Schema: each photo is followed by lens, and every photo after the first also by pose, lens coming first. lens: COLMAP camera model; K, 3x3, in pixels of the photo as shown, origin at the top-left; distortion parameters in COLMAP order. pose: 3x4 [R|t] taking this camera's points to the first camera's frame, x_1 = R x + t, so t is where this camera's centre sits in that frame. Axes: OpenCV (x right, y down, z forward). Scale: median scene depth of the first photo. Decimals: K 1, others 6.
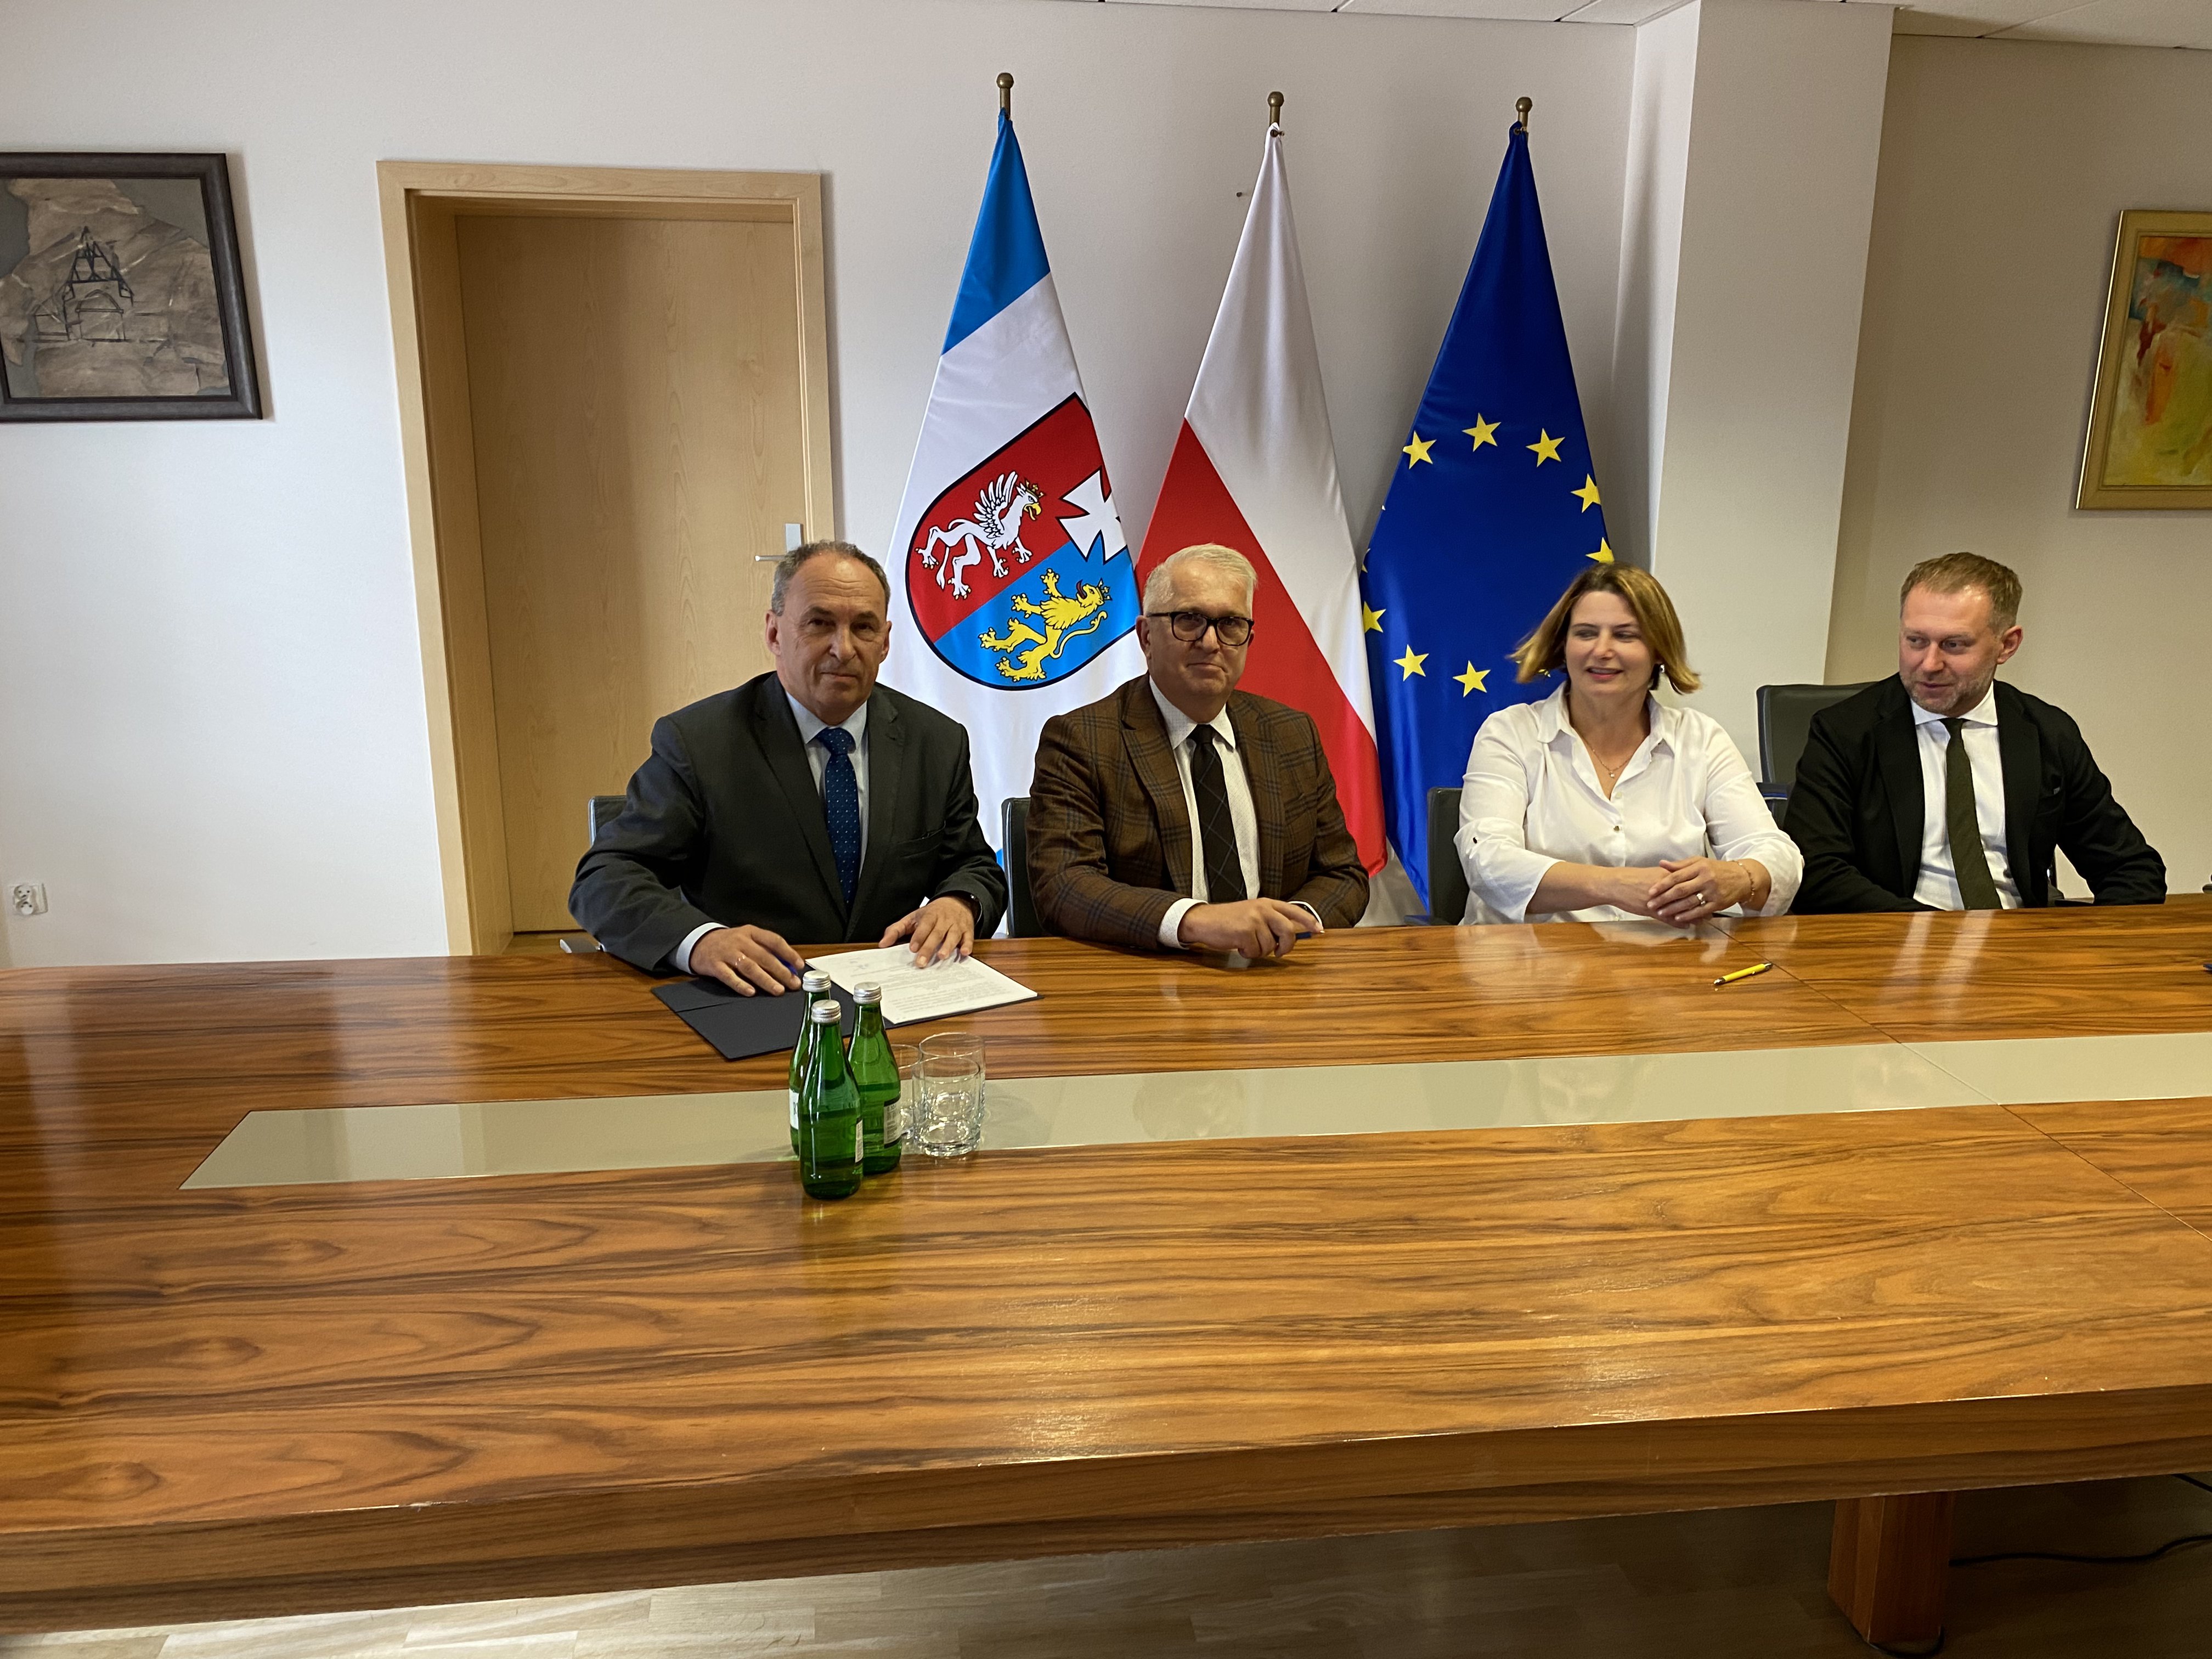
lens RADIAL K [[1795.2, 0, 1106.0], [0, 1795.2, 829.5], [0, 0, 1]] dist [0.018200, -0.011502]
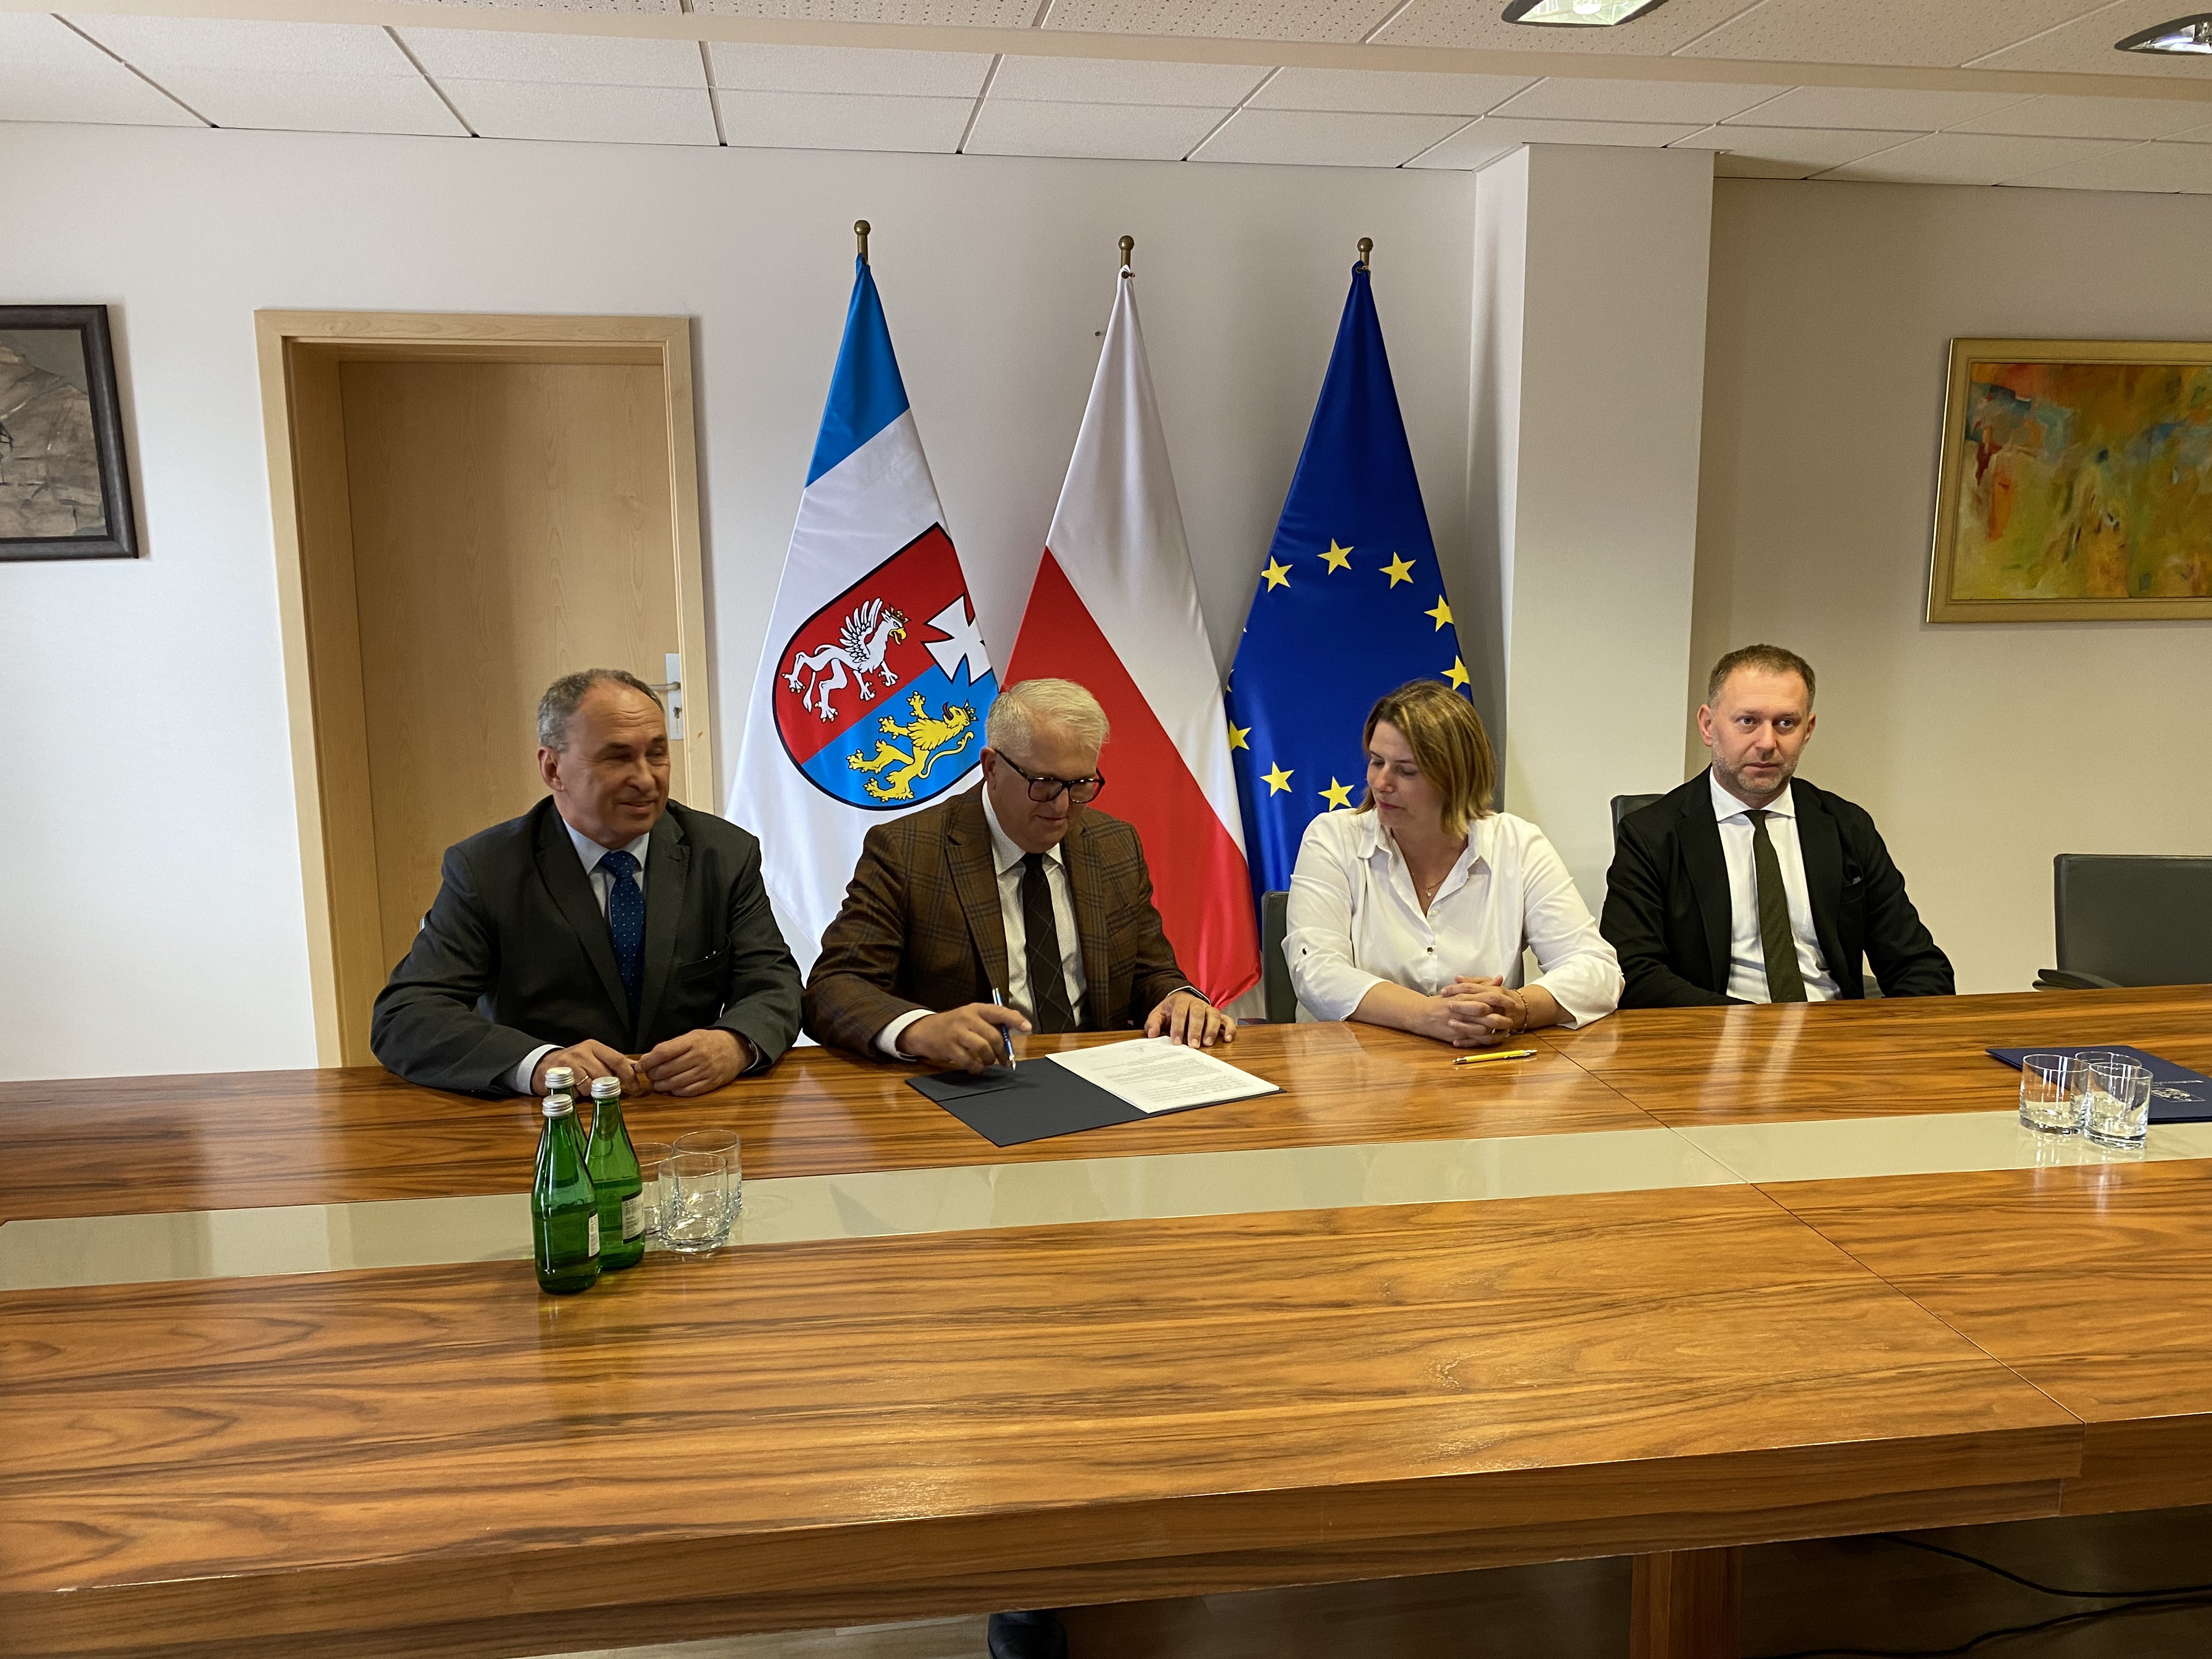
lens RADIAL K [[1795.2, 0, 1106.0], [0, 1795.2, 829.5], [0, 0, 1]] dist [0.018200, -0.011502]
pose [[0.999798, -0.015900, 0.012327, 0.136382], [0.016798, 0.996919, -0.076613, 0.028016], [-0.011071, 0.076804, 0.996985, -0.028537]]
